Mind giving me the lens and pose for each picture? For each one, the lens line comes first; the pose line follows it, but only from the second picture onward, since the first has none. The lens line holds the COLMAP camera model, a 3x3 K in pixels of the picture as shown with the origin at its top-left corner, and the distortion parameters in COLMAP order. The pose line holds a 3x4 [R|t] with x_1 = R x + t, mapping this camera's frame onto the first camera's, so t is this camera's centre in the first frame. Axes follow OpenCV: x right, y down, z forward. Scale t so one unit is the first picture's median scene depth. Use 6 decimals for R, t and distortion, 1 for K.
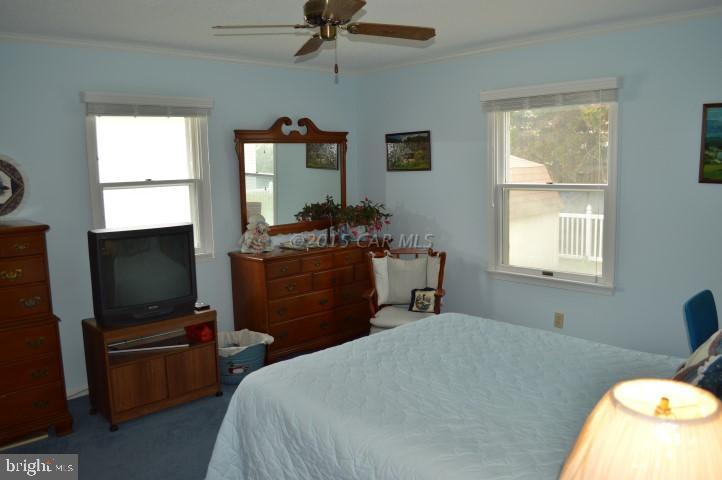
lens RADIAL K [[578.8, 0, 358.4], [0, 578.8, 240.2], [0, 0, 1]] dist [-0.079698, 0.008594]
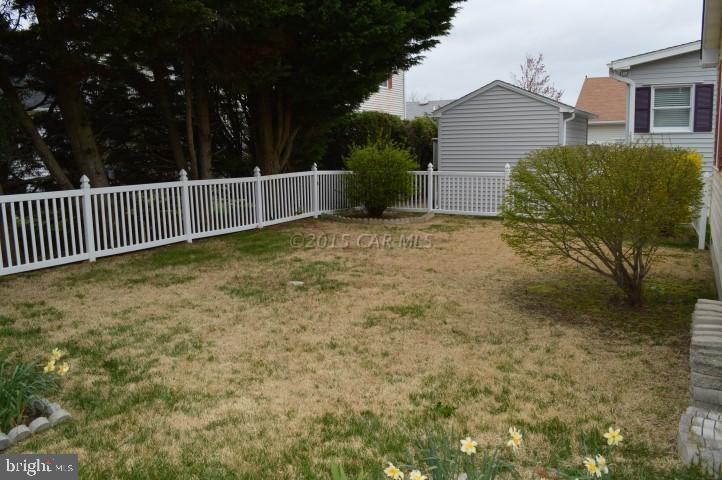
lens RADIAL K [[578.8, 0, 359.9], [0, 578.8, 240.0], [0, 0, 1]] dist [-0.079698, 0.008594]
pose [[-0.273278, -0.138769, 0.951873, -0.398158], [0.121430, 0.976647, 0.177243, -0.070164], [-0.954240, 0.164022, -0.250045, 0.883692]]
